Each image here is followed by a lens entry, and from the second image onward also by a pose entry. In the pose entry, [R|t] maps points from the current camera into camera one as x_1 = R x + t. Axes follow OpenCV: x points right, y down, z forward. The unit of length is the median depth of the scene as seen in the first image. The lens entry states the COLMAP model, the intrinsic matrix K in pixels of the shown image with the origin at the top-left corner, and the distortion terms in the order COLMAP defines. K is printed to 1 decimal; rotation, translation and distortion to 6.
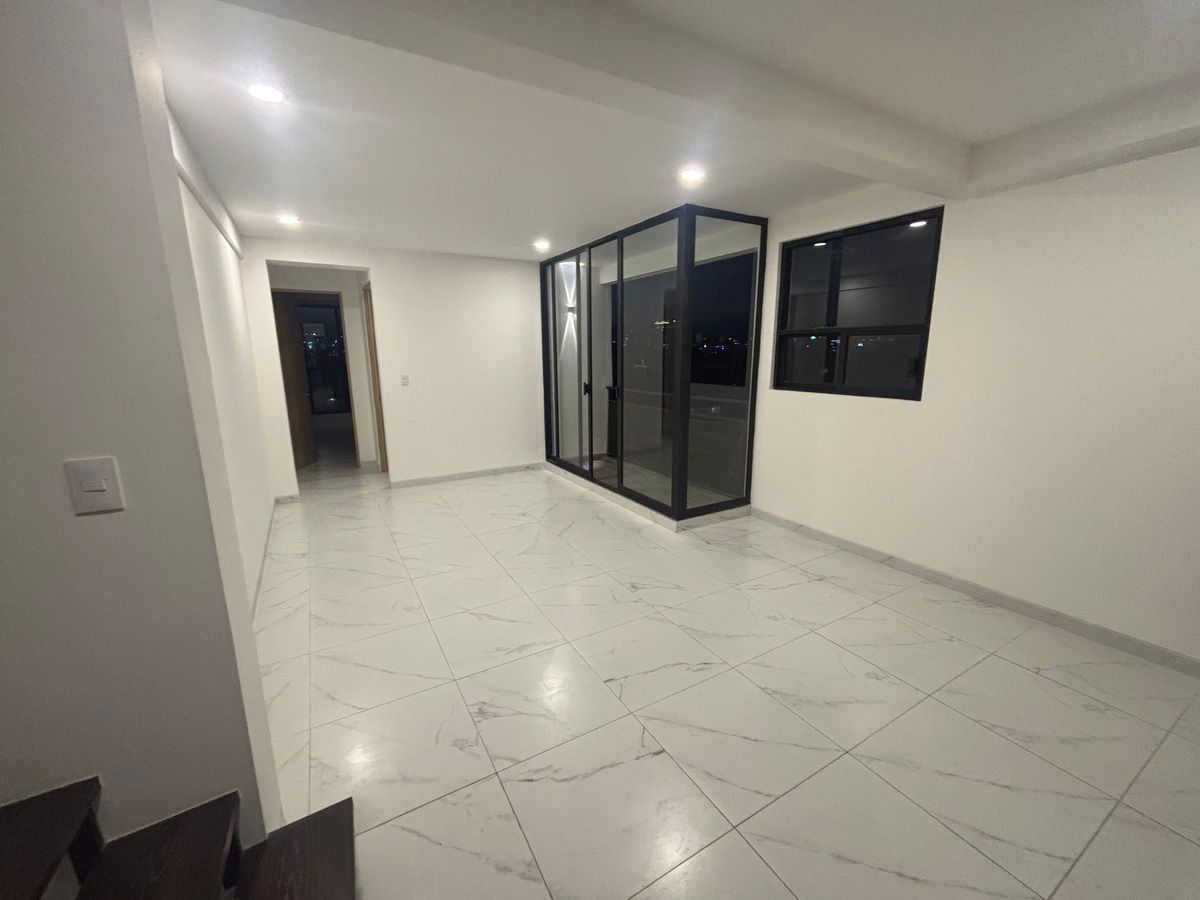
lens RADIAL K [[484.6, 0, 600.0], [0, 484.6, 450.0], [0, 0, 1]] dist [-0.002730, -0.000635]
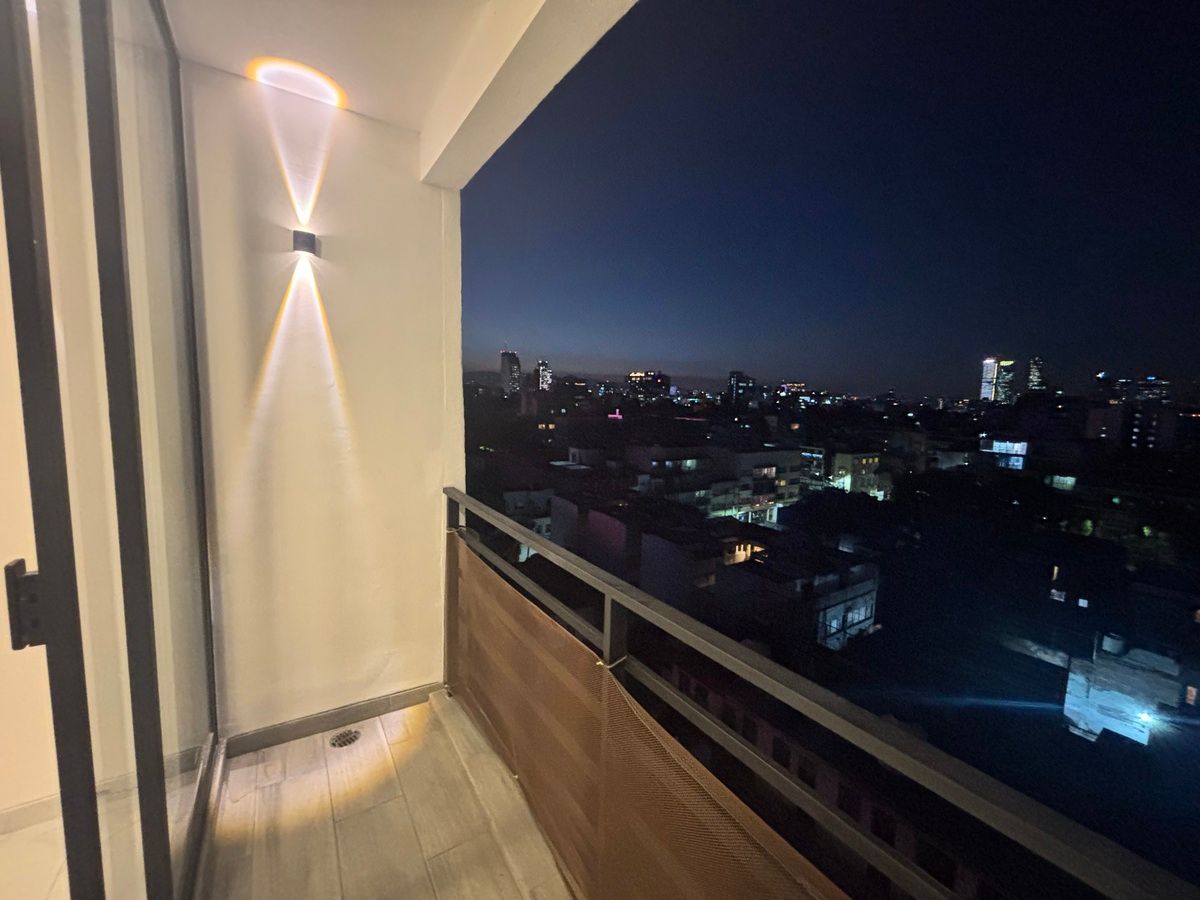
lens RADIAL K [[484.6, 0, 600.0], [0, 484.6, 450.0], [0, 0, 1]] dist [-0.002730, -0.000635]
pose [[0.998332, 0.026884, 0.051091, 0.103728], [-0.021684, 0.994778, -0.099732, -0.125366], [-0.053506, 0.098458, 0.993702, 0.654701]]
